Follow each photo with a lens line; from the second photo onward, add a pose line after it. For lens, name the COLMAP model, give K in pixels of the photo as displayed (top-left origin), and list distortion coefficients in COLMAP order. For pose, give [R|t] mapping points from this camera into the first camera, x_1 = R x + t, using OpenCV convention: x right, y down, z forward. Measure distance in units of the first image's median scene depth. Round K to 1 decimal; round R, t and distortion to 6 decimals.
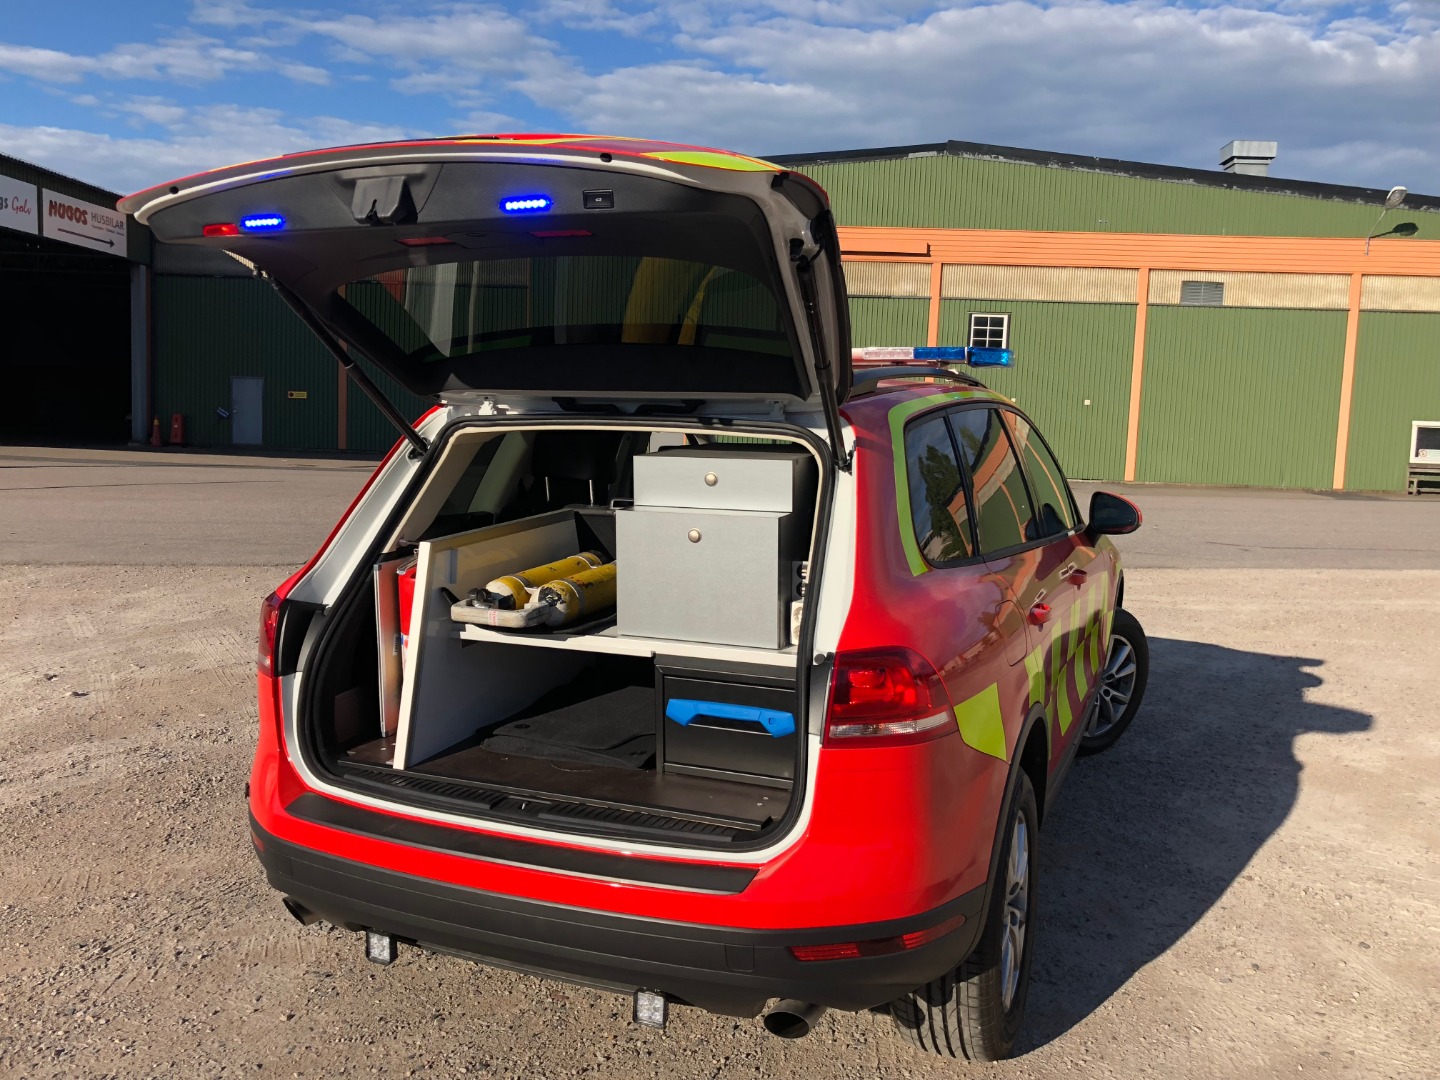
lens RADIAL K [[1226.3, 0, 679.0], [0, 1226.3, 541.2], [0, 0, 1]] dist [0.027519, 0.014439]
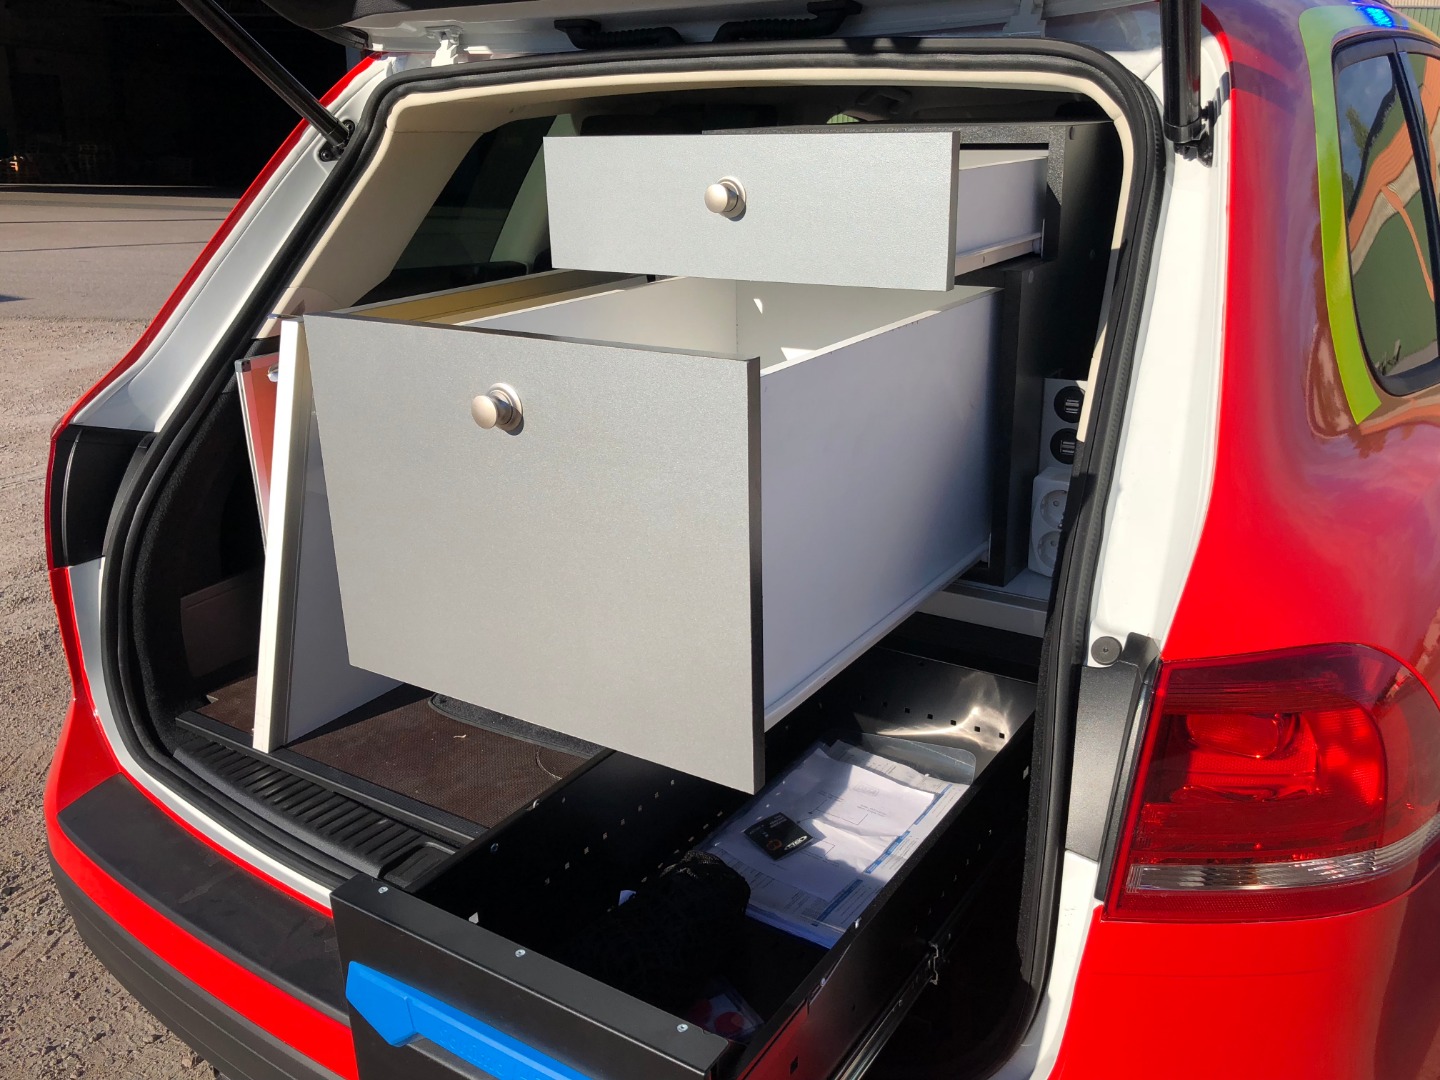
lens RADIAL K [[1216.2, 0, 698.0], [0, 1216.2, 528.4], [0, 0, 1]] dist [0.032846, 0.015764]
pose [[0.984725, 0.039538, -0.169571, 0.033108], [-0.007337, 0.982435, 0.186460, -0.007695], [0.173964, -0.182368, 0.967718, 0.390778]]
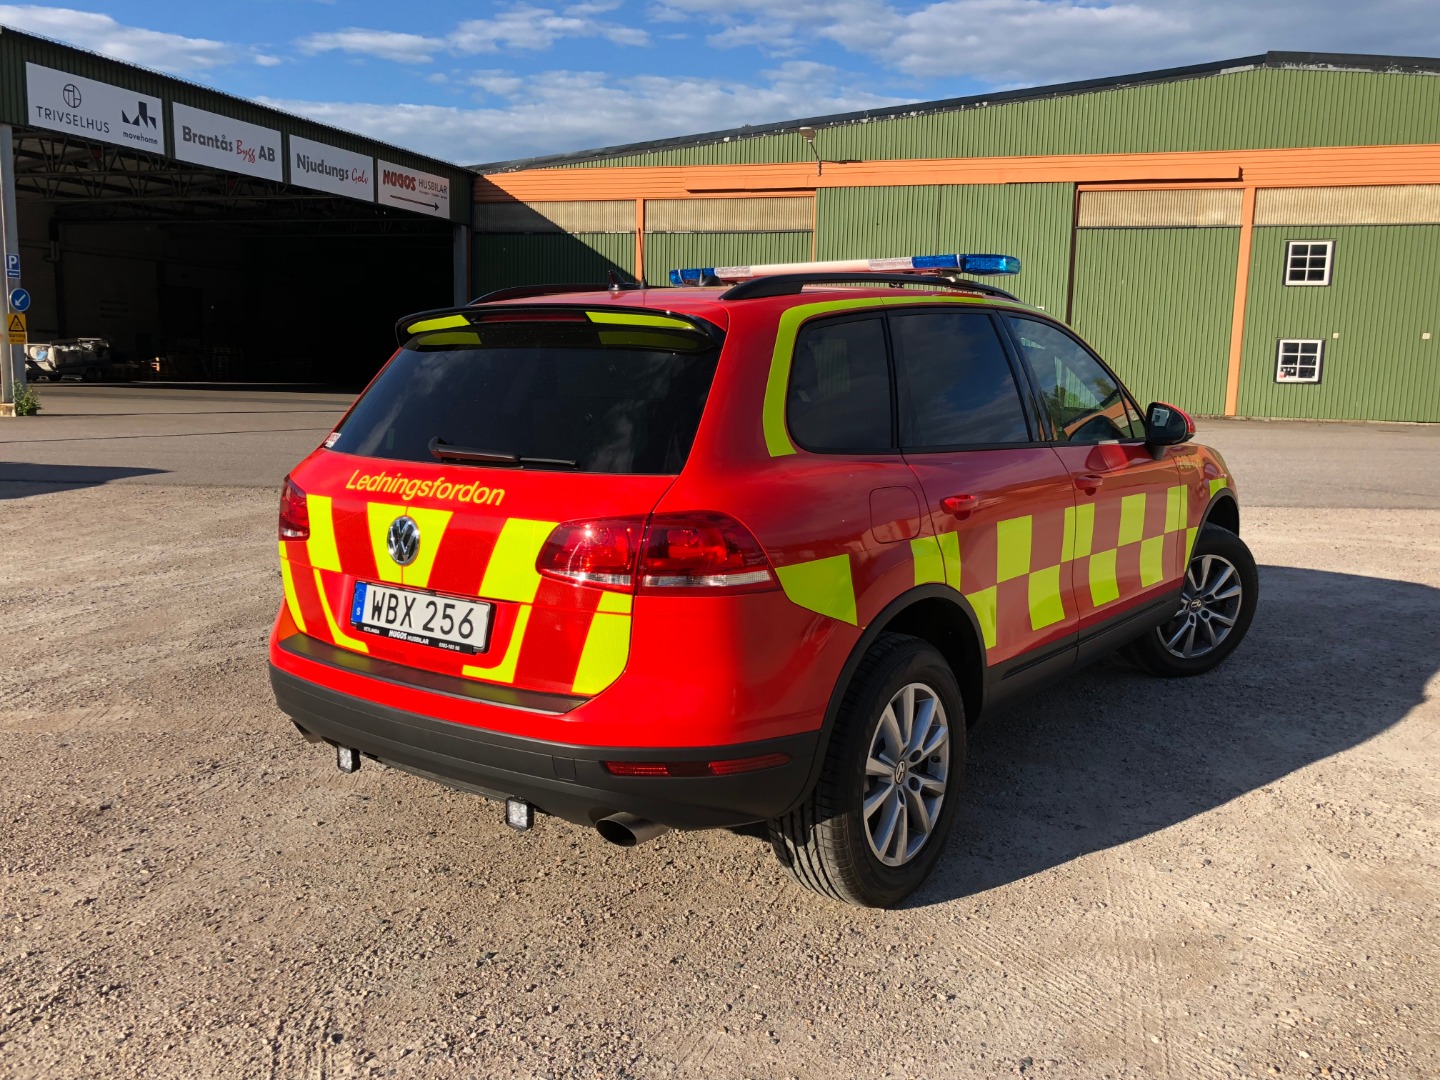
lens RADIAL K [[1216.2, 0, 698.0], [0, 1216.2, 528.4], [0, 0, 1]] dist [0.032846, 0.015764]
pose [[0.969868, 0.022954, -0.242549, 0.271819], [-0.015223, 0.999316, 0.033699, 0.040394], [0.243156, -0.028991, 0.969554, -0.055116]]
